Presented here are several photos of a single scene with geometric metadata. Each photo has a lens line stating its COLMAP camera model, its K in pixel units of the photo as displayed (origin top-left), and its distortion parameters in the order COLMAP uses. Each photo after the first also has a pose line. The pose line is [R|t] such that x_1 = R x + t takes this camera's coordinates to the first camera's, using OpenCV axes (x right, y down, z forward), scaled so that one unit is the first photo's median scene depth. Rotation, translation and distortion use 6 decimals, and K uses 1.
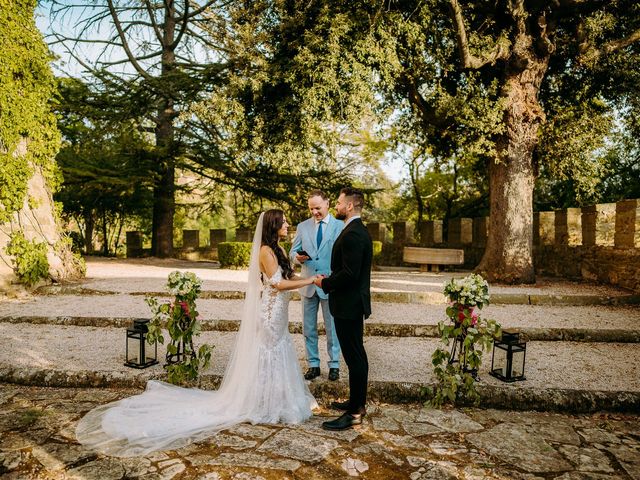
lens RADIAL K [[479.0, 0, 321.0], [0, 479.0, 239.5], [0, 0, 1]] dist [-0.027174, 0.014173]
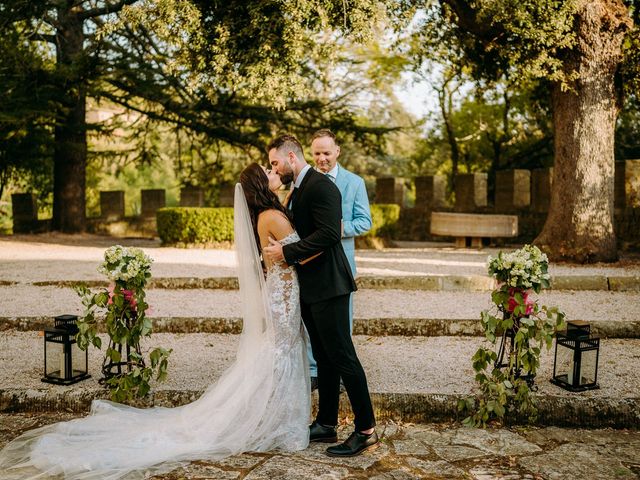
lens RADIAL K [[725.9, 0, 337.3], [0, 725.9, 221.6], [0, 0, 1]] dist [0.001657, 0.000000]
pose [[0.998991, -0.009789, 0.043822, -0.012781], [0.008722, 0.999663, 0.024456, 0.003233], [-0.044047, -0.024049, 0.998740, -0.057416]]
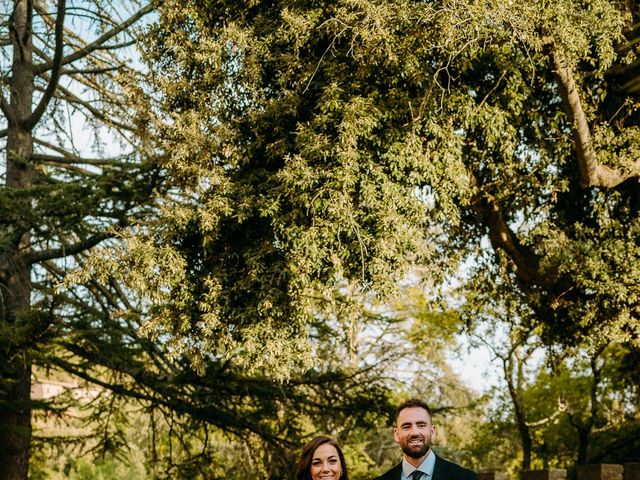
lens RADIAL K [[1021.2, 0, 346.6], [0, 1021.2, 467.5], [0, 0, 1]] dist [0.017749, 0.000000]
pose [[0.999823, -0.000212, 0.018802, 0.001792], [0.001084, 0.998922, -0.046412, 0.016535], [-0.018772, 0.046425, 0.998745, -0.161022]]
